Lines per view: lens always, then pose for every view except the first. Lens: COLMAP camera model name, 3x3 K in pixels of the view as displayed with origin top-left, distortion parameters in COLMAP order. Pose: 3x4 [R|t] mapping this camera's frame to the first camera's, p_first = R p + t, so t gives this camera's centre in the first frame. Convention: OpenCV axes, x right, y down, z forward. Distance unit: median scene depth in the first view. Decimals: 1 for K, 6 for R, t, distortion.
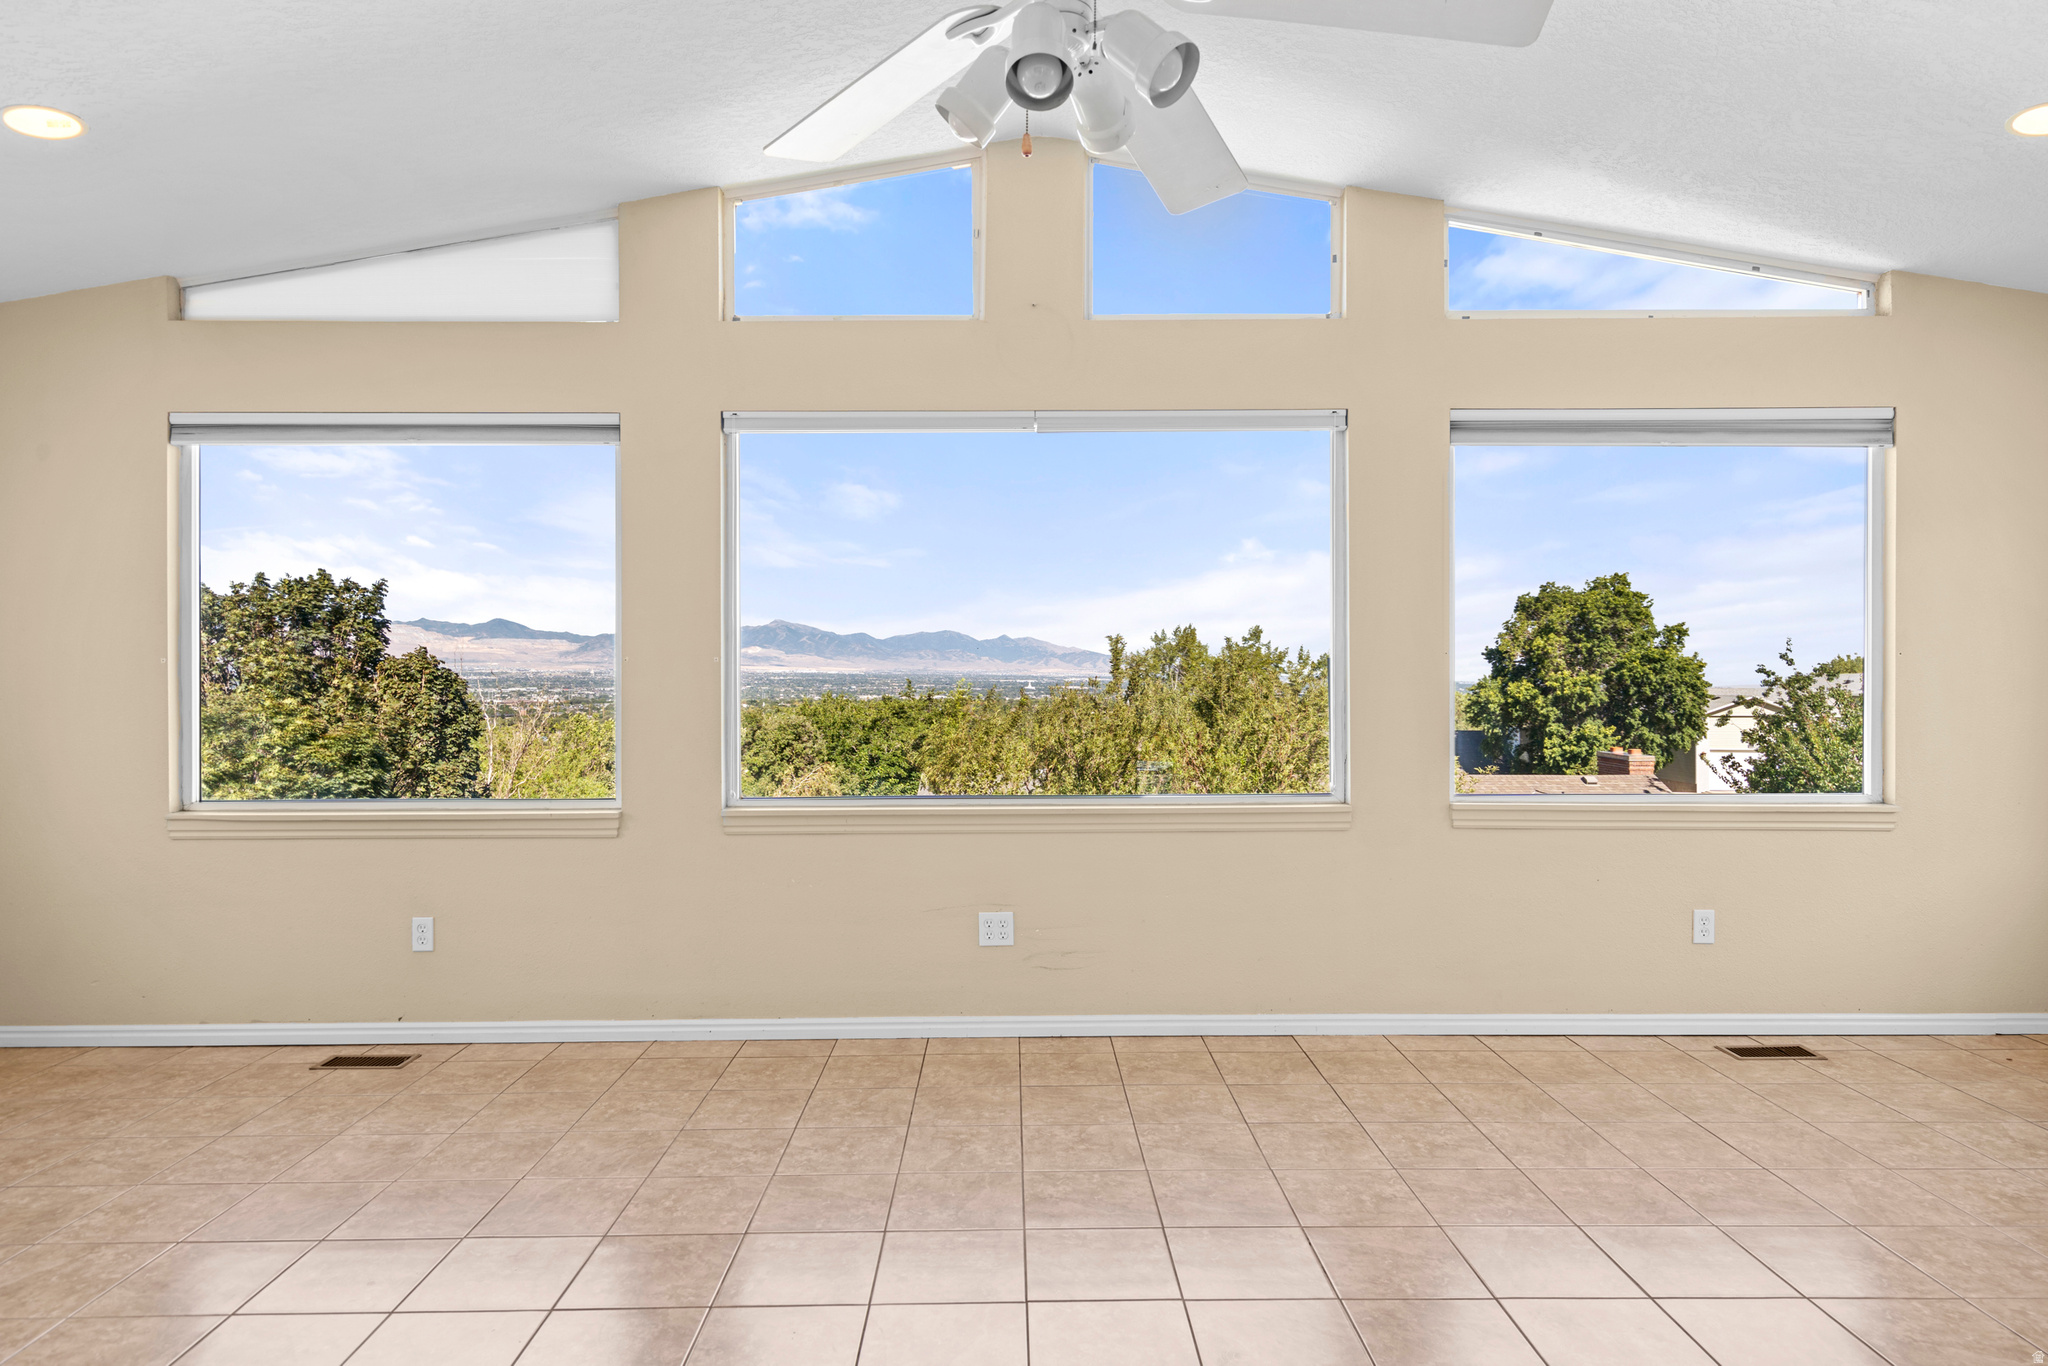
lens RADIAL K [[1217.8, 0, 1016.1], [0, 1217.8, 670.4], [0, 0, 1]] dist [0.010157, -0.003013]
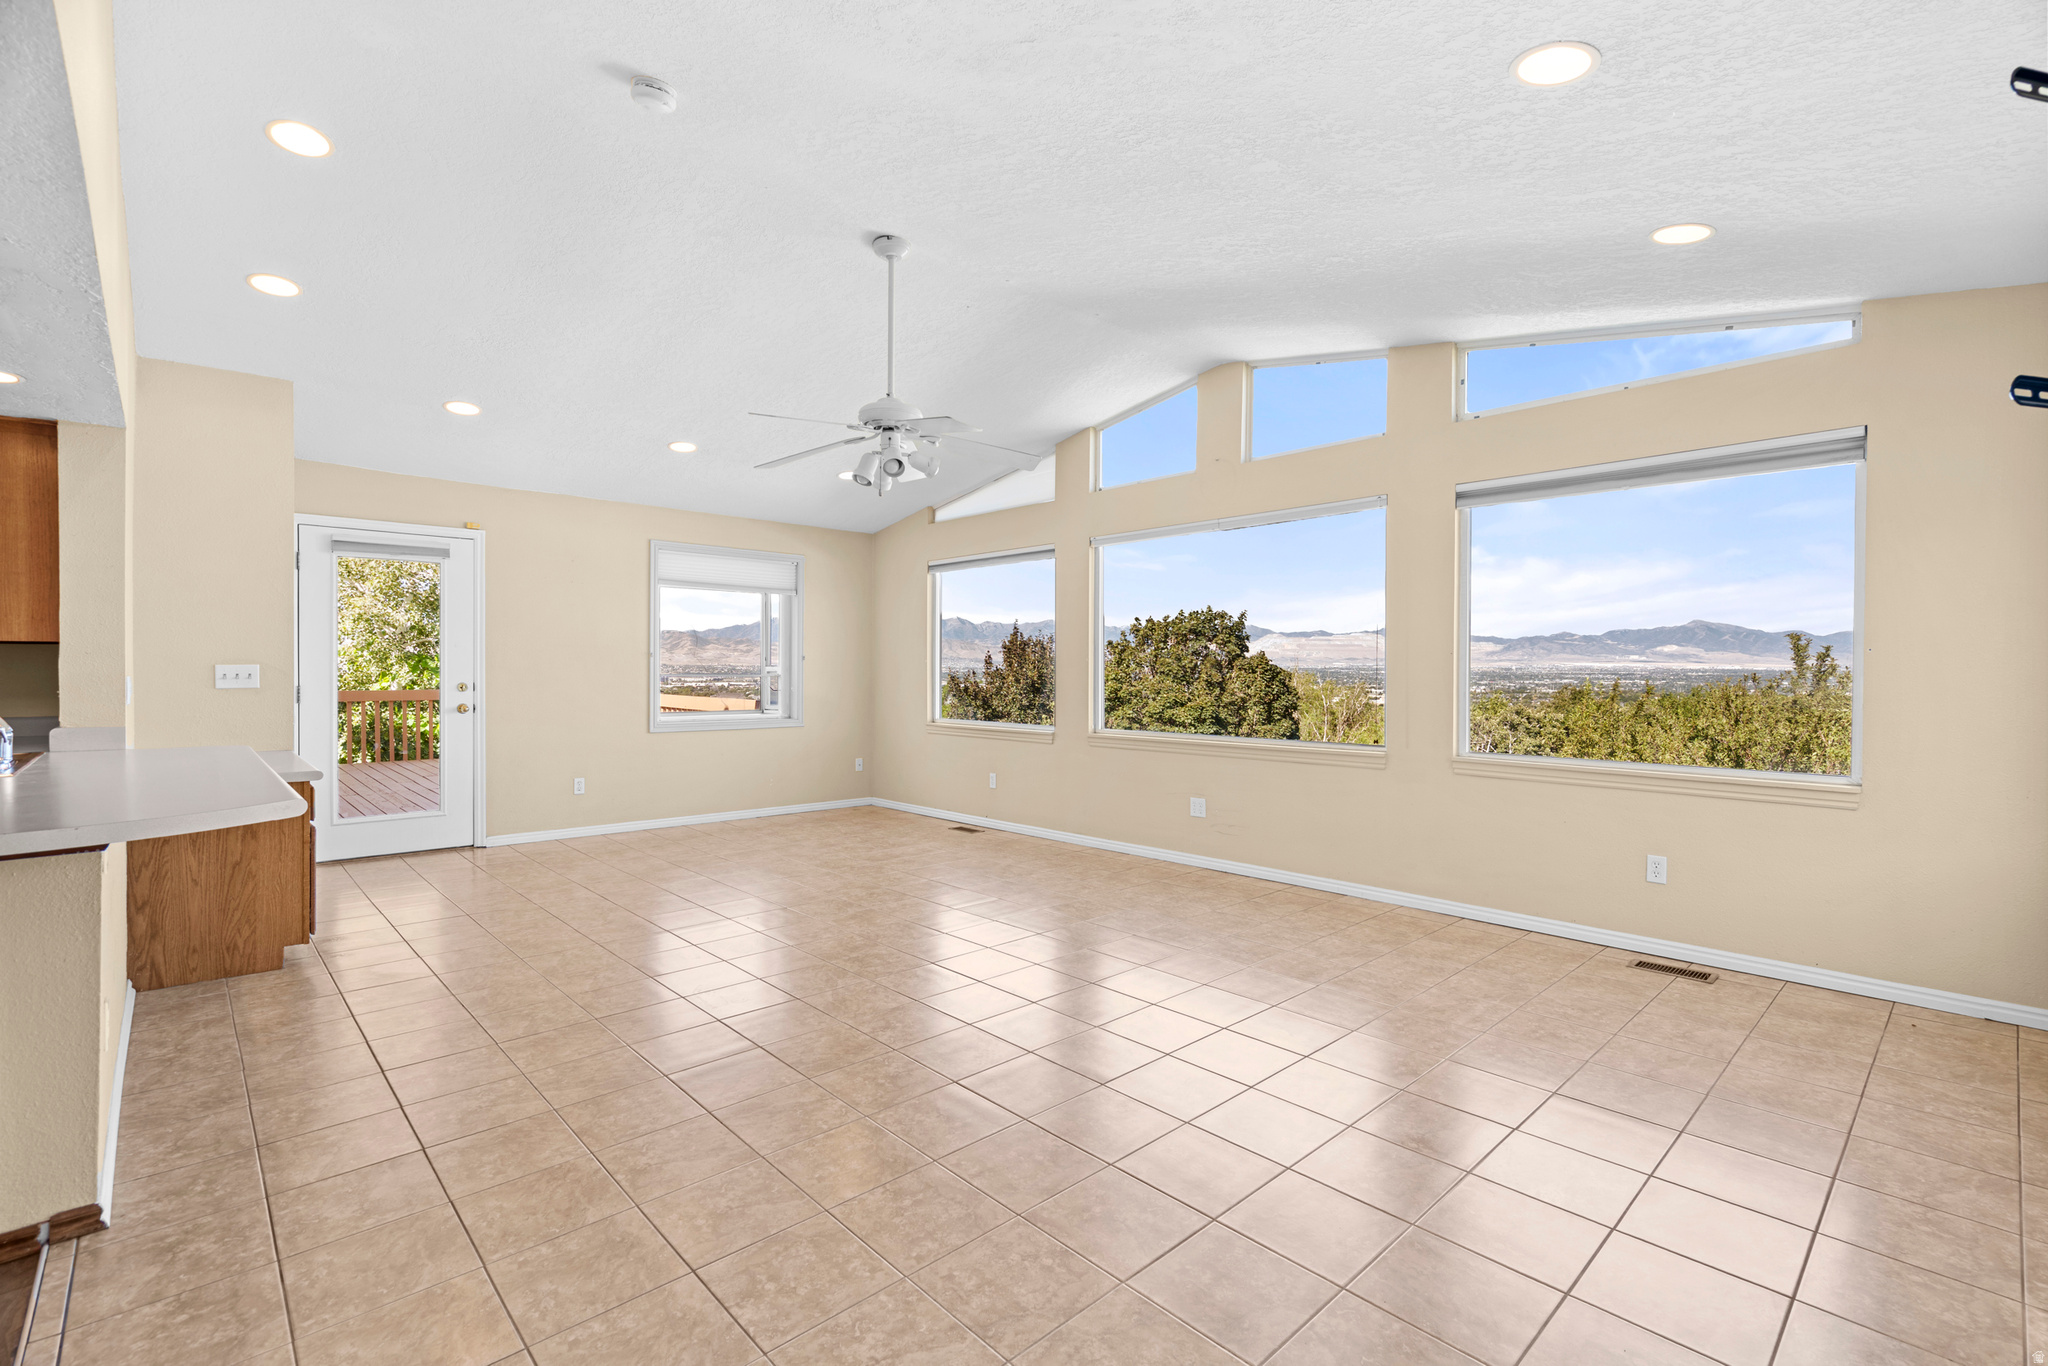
lens RADIAL K [[930.9, 0, 1016.4], [0, 930.9, 678.7], [0, 0, 1]] dist [-0.003481, 0.000973]
pose [[0.665899, 0.010317, -0.745970, 0.838970], [-0.000693, 0.999912, 0.013211, 0.001627], [0.746041, -0.008280, 0.665848, -0.125744]]
